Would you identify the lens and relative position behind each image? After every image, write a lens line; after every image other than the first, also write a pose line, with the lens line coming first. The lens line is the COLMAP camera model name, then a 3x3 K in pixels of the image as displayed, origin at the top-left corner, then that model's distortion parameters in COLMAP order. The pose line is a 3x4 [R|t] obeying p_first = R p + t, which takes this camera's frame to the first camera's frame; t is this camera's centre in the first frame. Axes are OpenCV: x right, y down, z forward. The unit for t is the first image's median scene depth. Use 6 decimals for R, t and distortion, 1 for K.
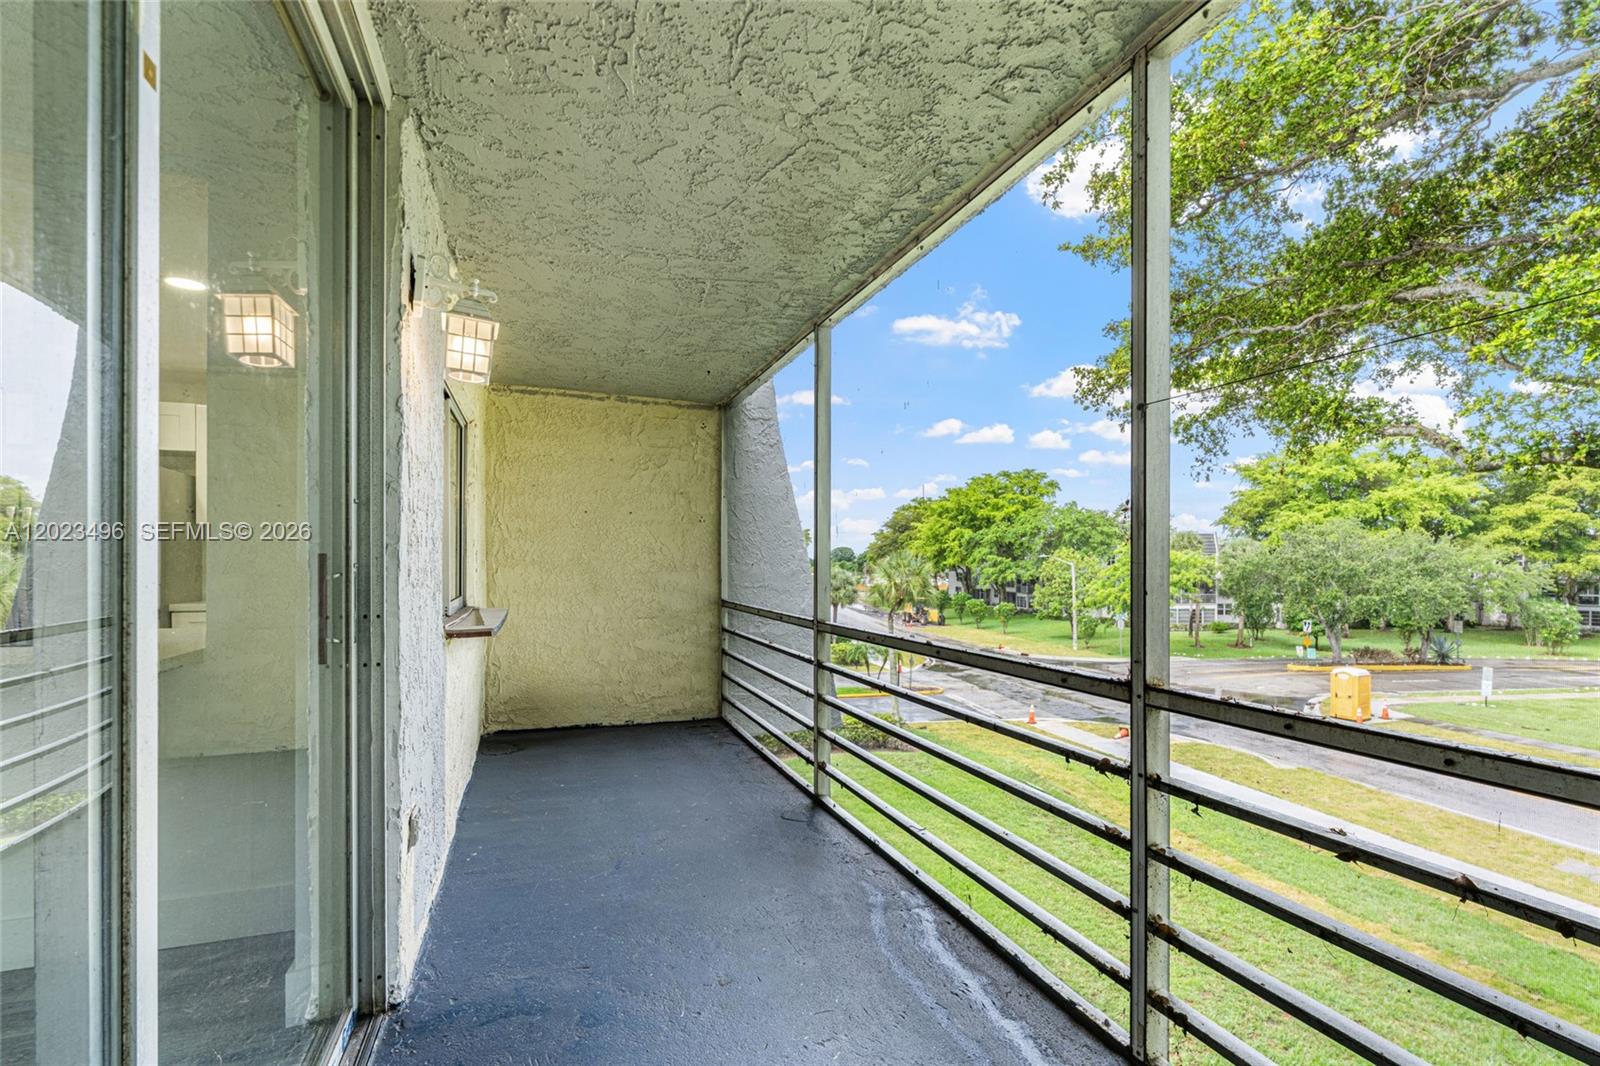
lens RADIAL K [[724.3, 0, 815.2], [0, 724.3, 558.3], [0, 0, 1]] dist [-0.014110, 0.005929]
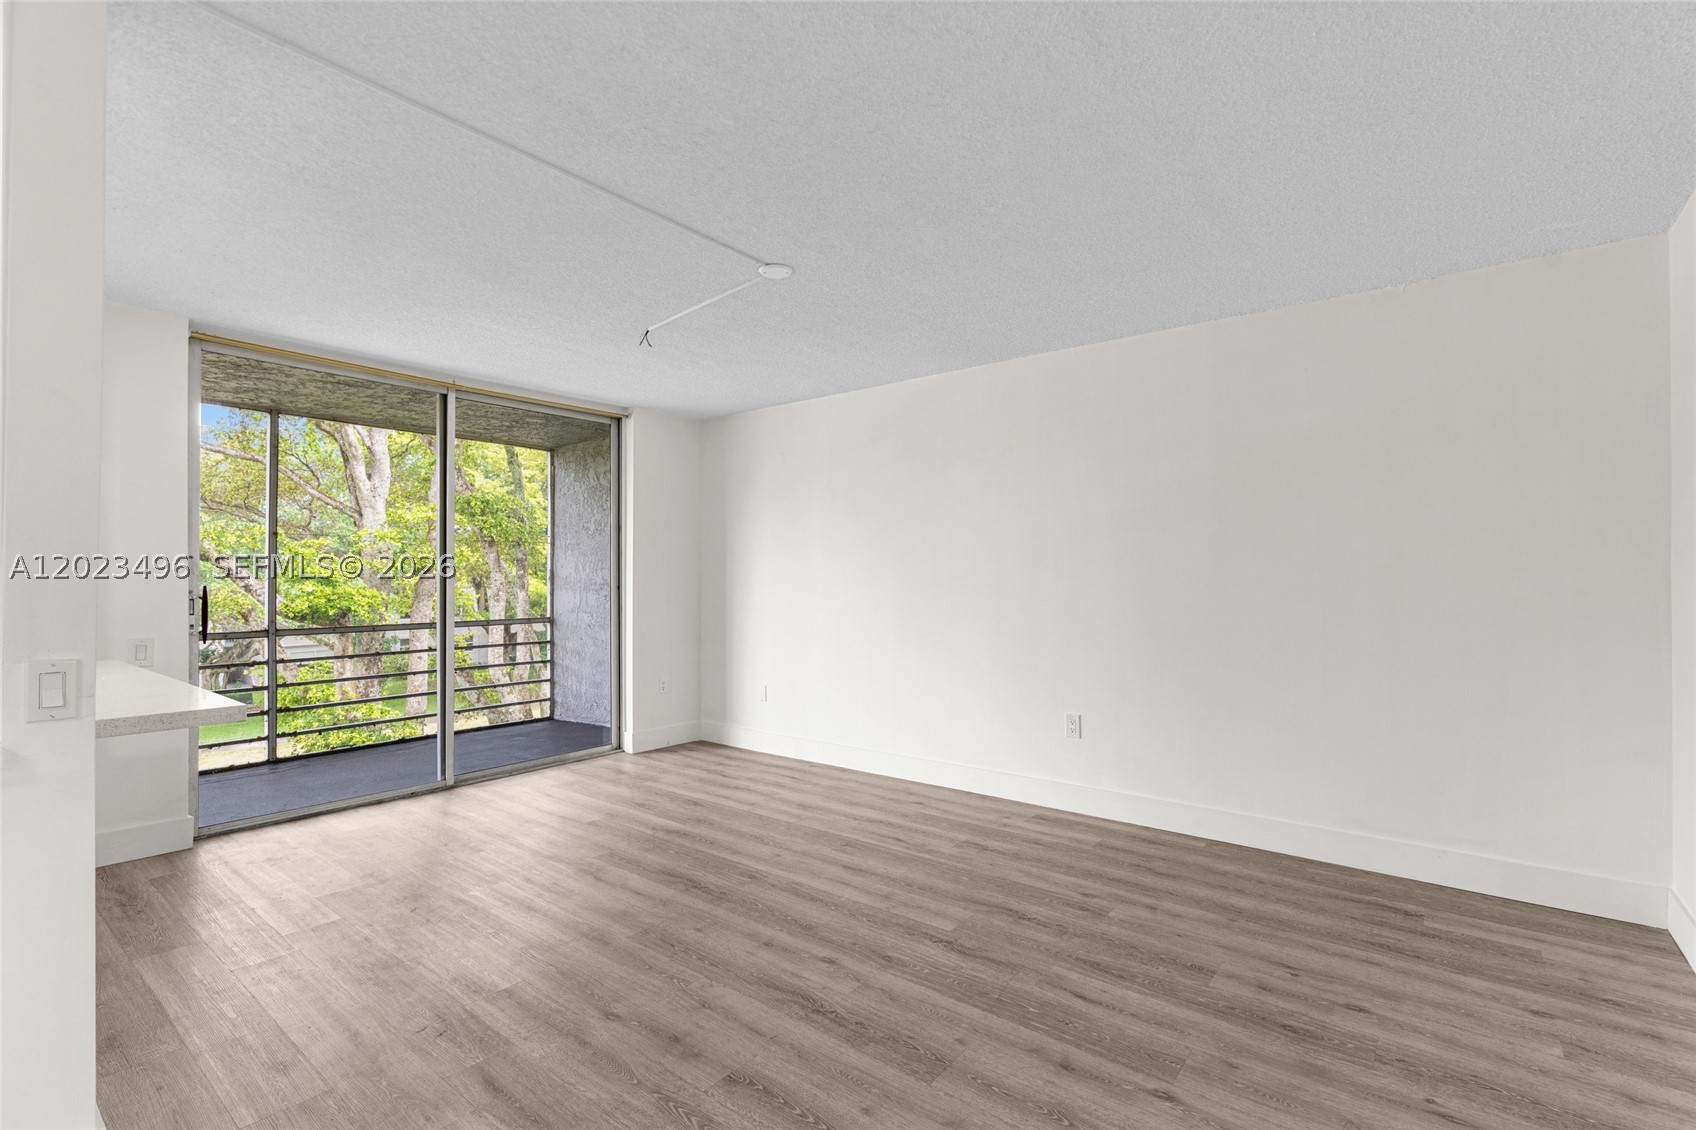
lens RADIAL K [[767.7, 0, 845.7], [0, 767.7, 571.6], [0, 0, 1]] dist [-0.014110, 0.005929]
pose [[-0.490093, 0.009037, 0.871623, -0.087098], [-0.004860, 0.999902, -0.013100, -0.000631], [-0.871657, -0.010656, -0.490001, 0.013604]]
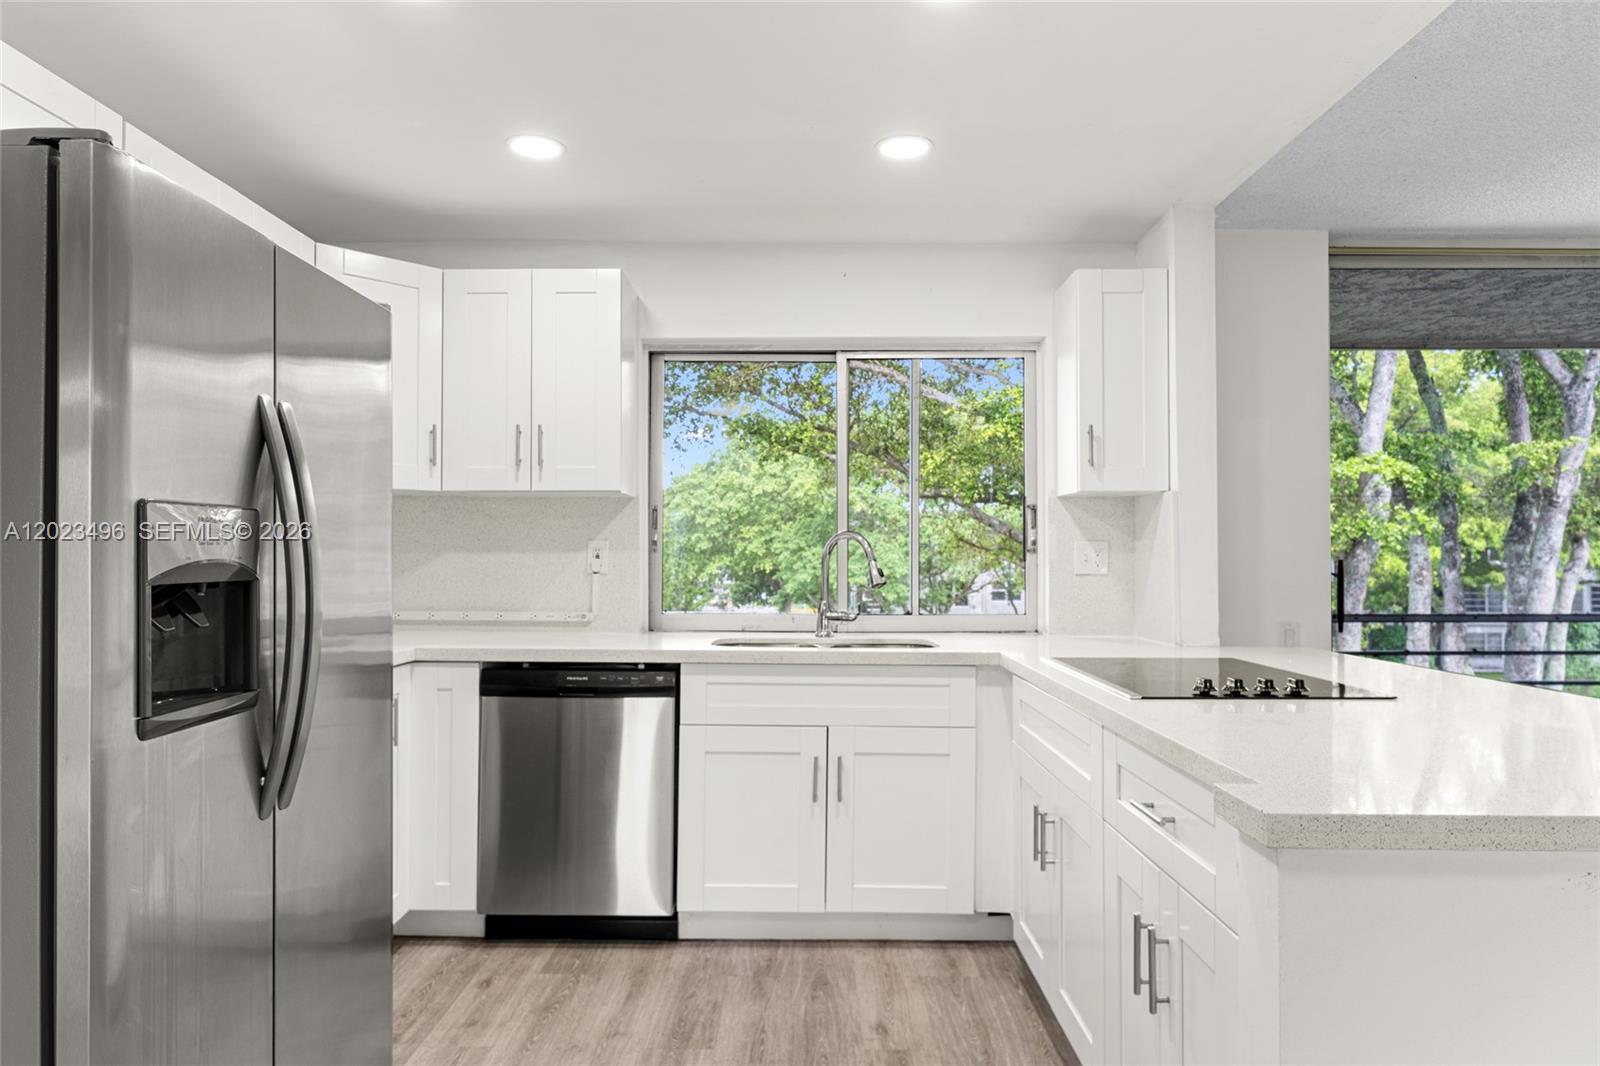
lens RADIAL K [[960.8, 0, 799.5], [0, 960.8, 543.6], [0, 0, 1]] dist [-0.011266, 0.000804]
pose [[0.379466, 0.009804, 0.925154, -0.080008], [-0.007691, 0.999943, -0.007442, -0.000381], [-0.925174, -0.004292, 0.379520, 0.034124]]
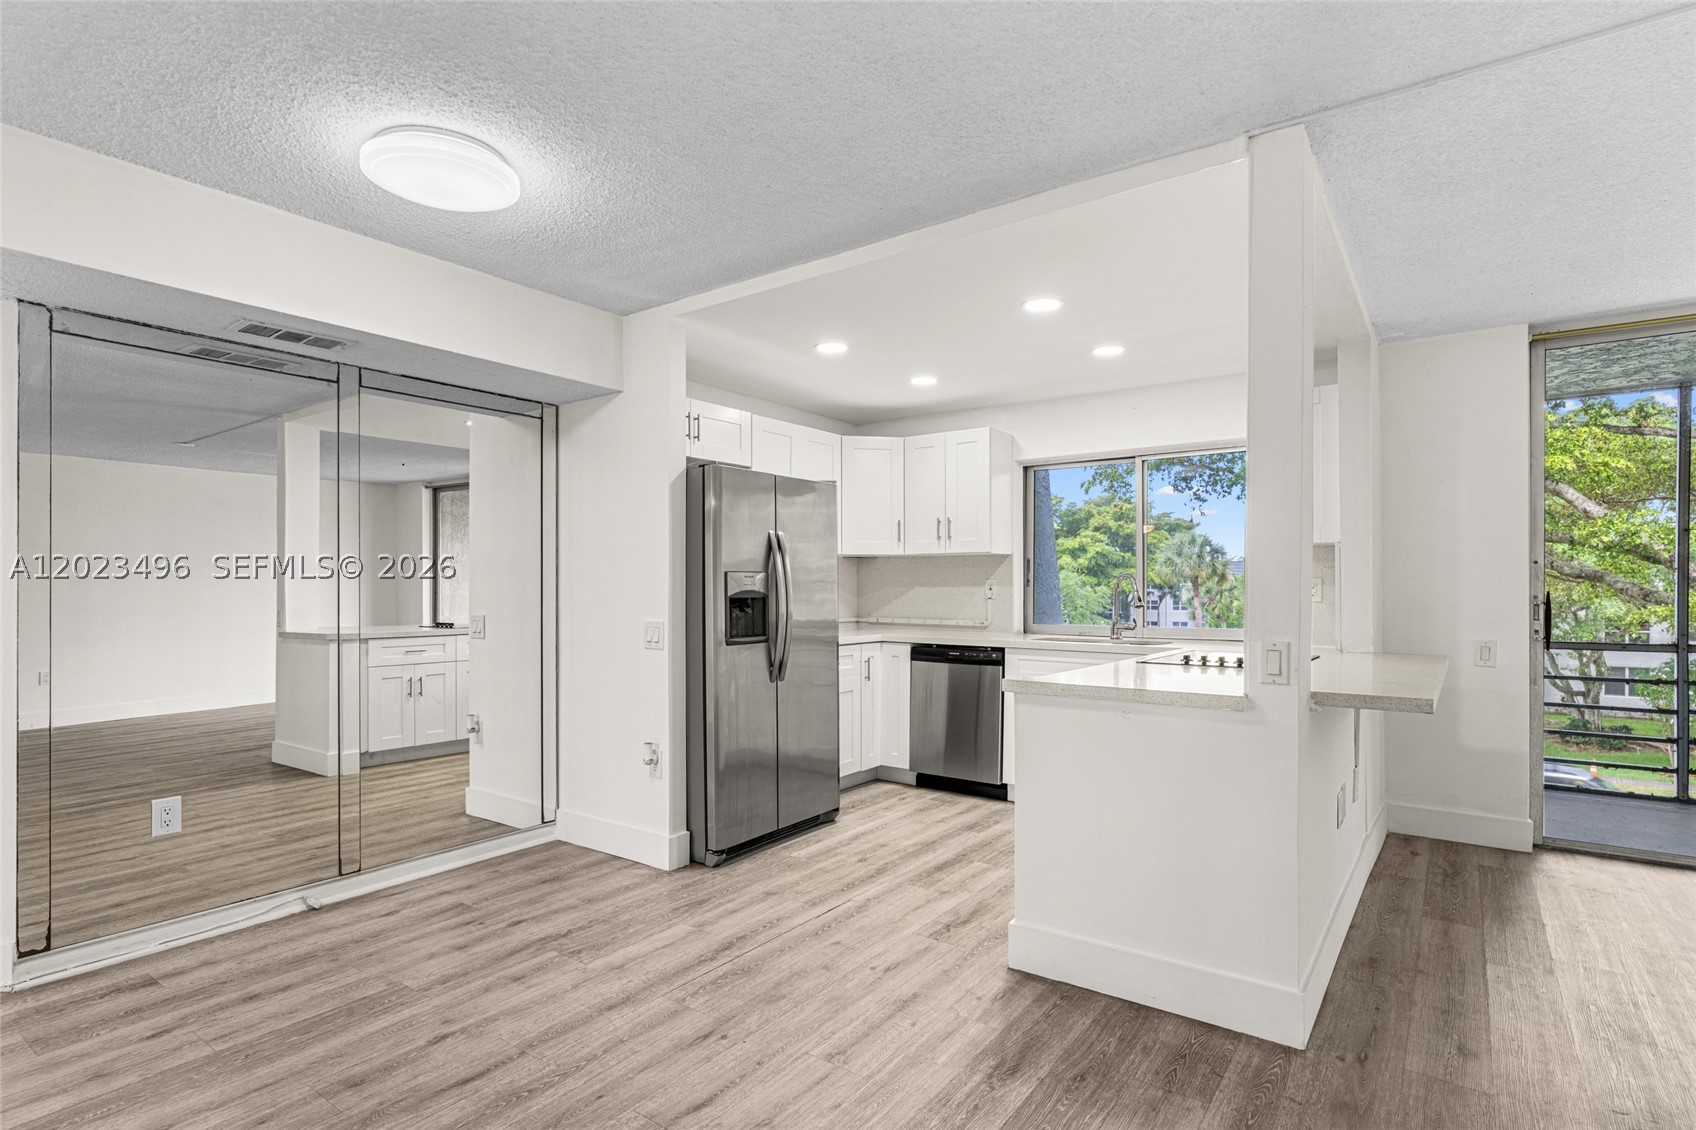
lens RADIAL K [[841.3, 0, 856.0], [0, 841.3, 591.0], [0, 0, 1]] dist [-0.005811, 0.001257]
pose [[0.845040, -0.003773, 0.534690, -0.089258], [-0.002660, 0.999933, 0.011259, -0.000662], [-0.534697, -0.010937, 0.844973, 0.003355]]
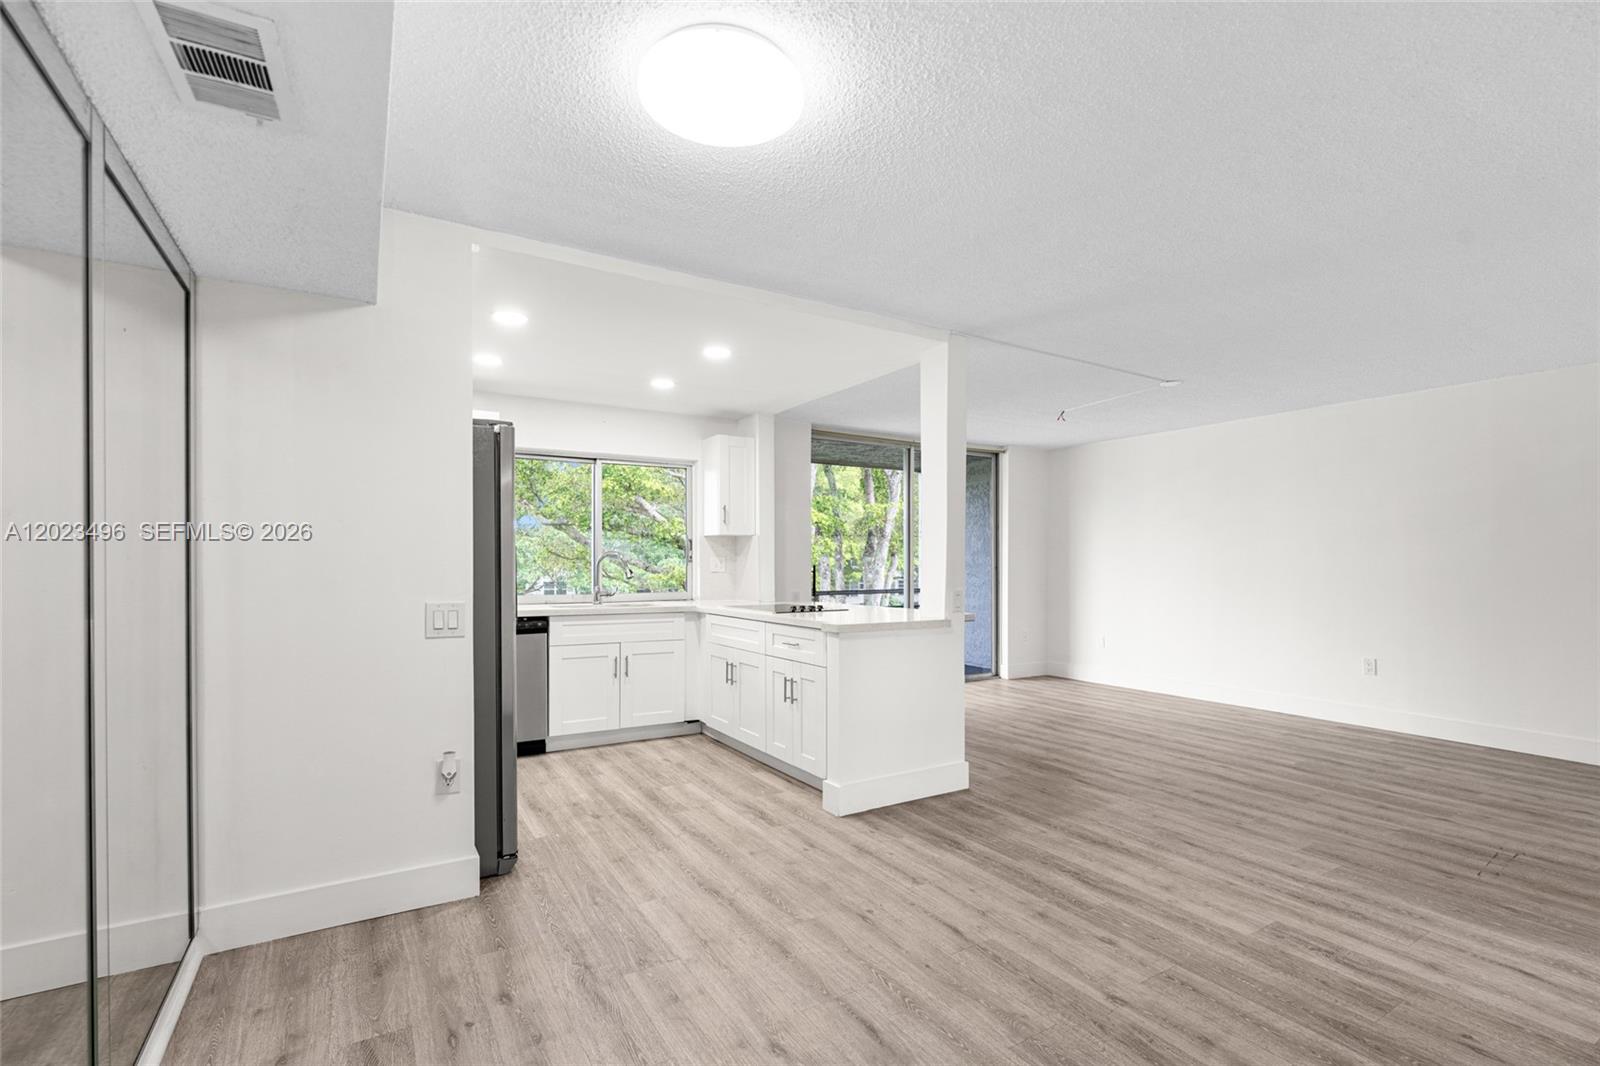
lens RADIAL K [[724.3, 0, 792.2], [0, 724.3, 572.7], [0, 0, 1]] dist [-0.014110, 0.005929]
pose [[-0.156336, -0.015982, 0.987575, -0.111686], [-0.009988, 0.999844, 0.014600, -0.000472], [-0.987653, -0.007581, -0.156471, 0.044007]]
